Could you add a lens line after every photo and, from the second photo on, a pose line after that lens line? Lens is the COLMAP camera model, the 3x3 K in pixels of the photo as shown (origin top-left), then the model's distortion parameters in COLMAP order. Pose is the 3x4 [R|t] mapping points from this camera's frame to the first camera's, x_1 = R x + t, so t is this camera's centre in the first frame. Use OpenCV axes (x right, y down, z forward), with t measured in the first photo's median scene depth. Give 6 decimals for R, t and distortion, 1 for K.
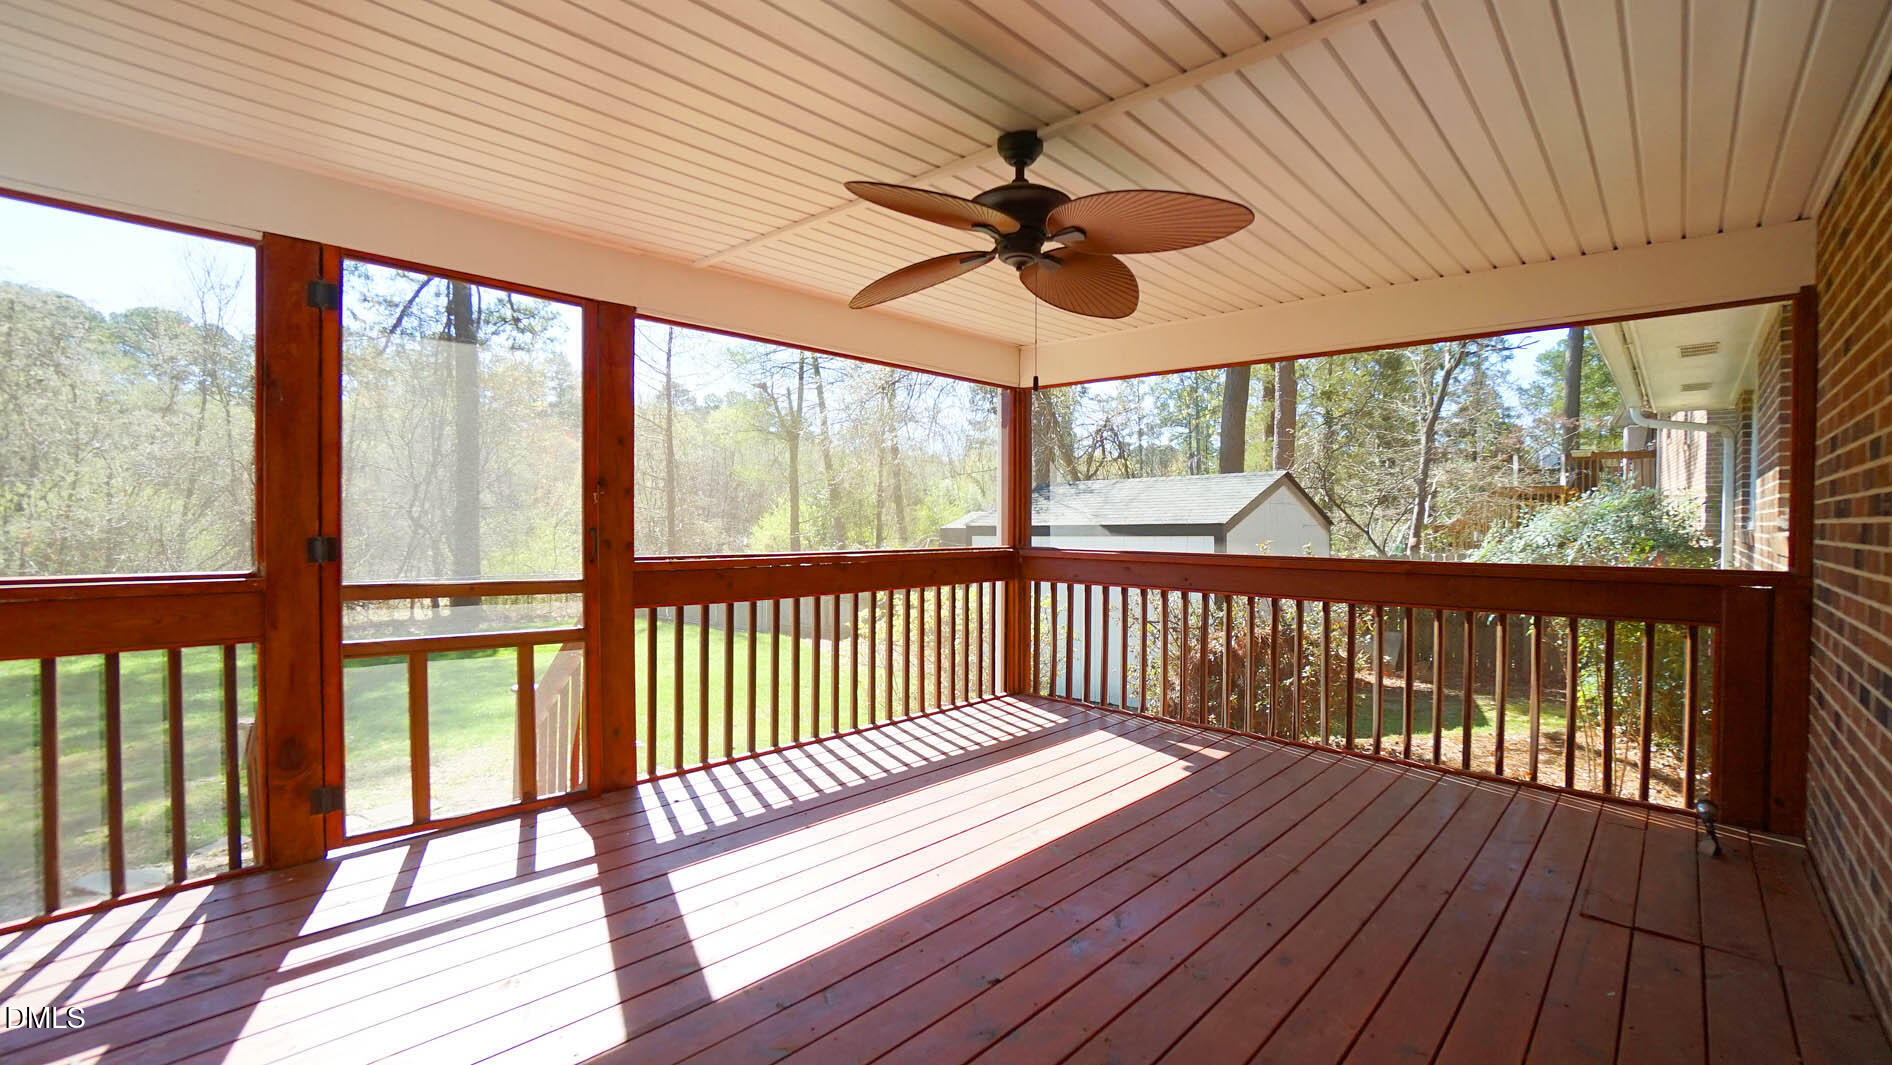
lens RADIAL K [[832.5, 0, 944.6], [0, 832.5, 536.0], [0, 0, 1]] dist [-0.069881, 0.026209]
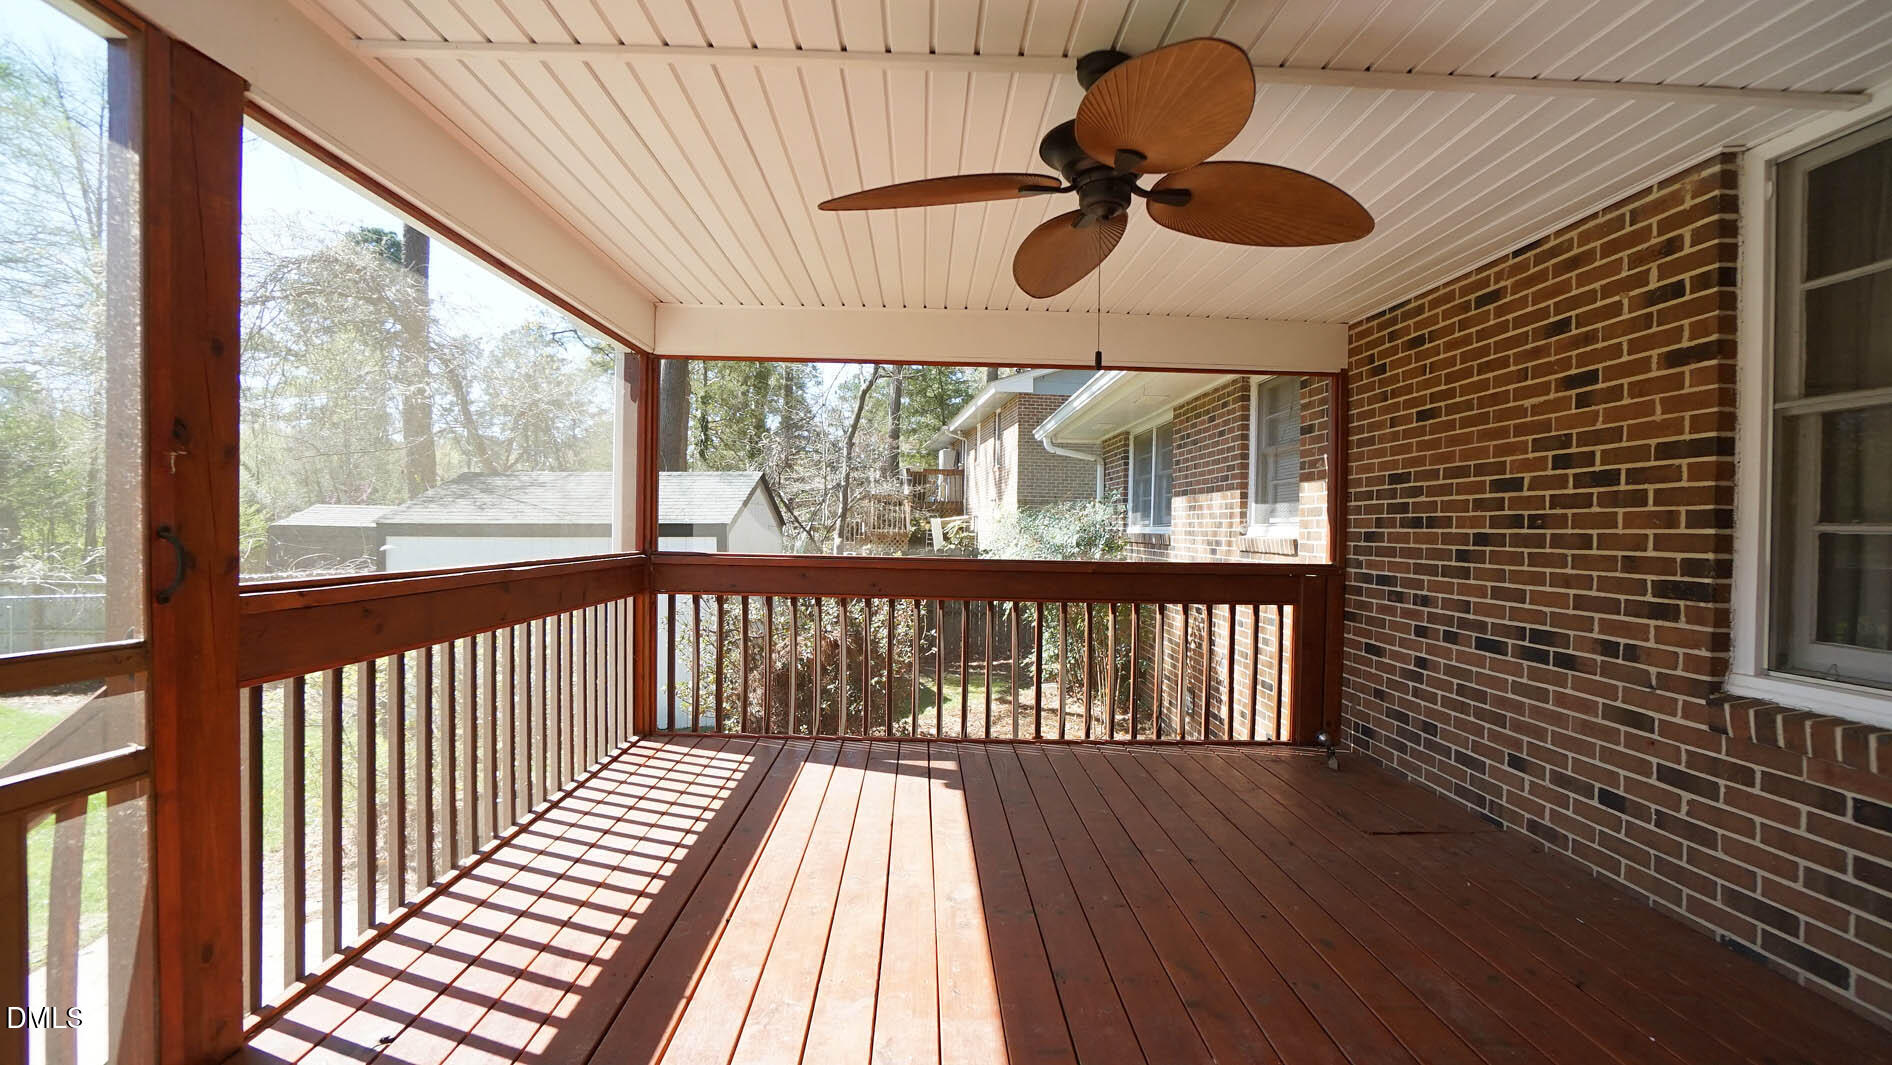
lens RADIAL K [[832.5, 0, 944.6], [0, 832.5, 536.0], [0, 0, 1]] dist [-0.069881, 0.026209]
pose [[0.715983, 0.000124, 0.698118, -0.351130], [-0.001117, 0.999999, 0.000968, -0.004803], [-0.698117, -0.001473, 0.715983, 0.308867]]
